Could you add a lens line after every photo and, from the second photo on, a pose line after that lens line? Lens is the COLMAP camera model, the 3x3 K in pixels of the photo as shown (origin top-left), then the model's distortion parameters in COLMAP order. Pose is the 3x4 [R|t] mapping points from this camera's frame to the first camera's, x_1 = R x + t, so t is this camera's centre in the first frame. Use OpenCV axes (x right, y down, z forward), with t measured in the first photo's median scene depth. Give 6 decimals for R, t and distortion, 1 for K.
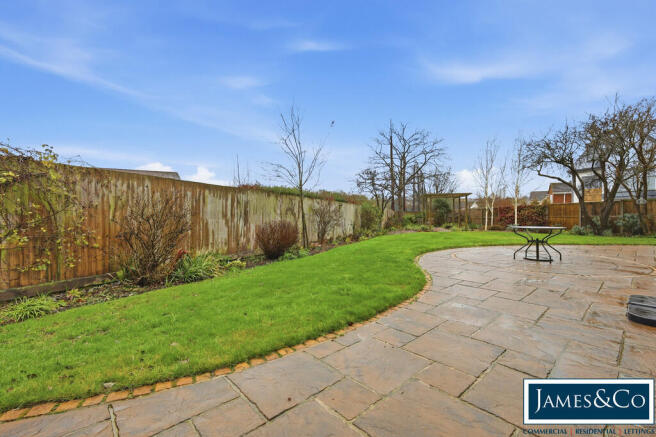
lens RADIAL K [[287.5, 0, 327.9], [0, 287.5, 217.1], [0, 0, 1]] dist [-0.000016, 0.000035]
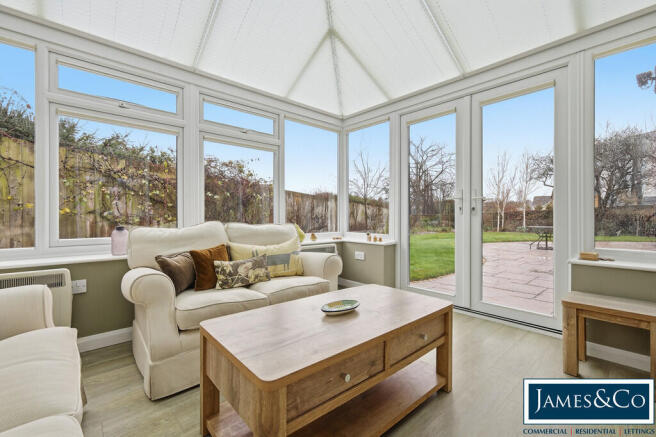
lens RADIAL K [[287.5, 0, 327.7], [0, 287.5, 218.0], [0, 0, 1]] dist [-0.000016, 0.000035]
pose [[0.999966, 0.007103, -0.004084, -0.135929], [-0.007126, 0.999959, -0.005597, 0.002290], [0.004044, 0.005626, 0.999976, -0.168031]]
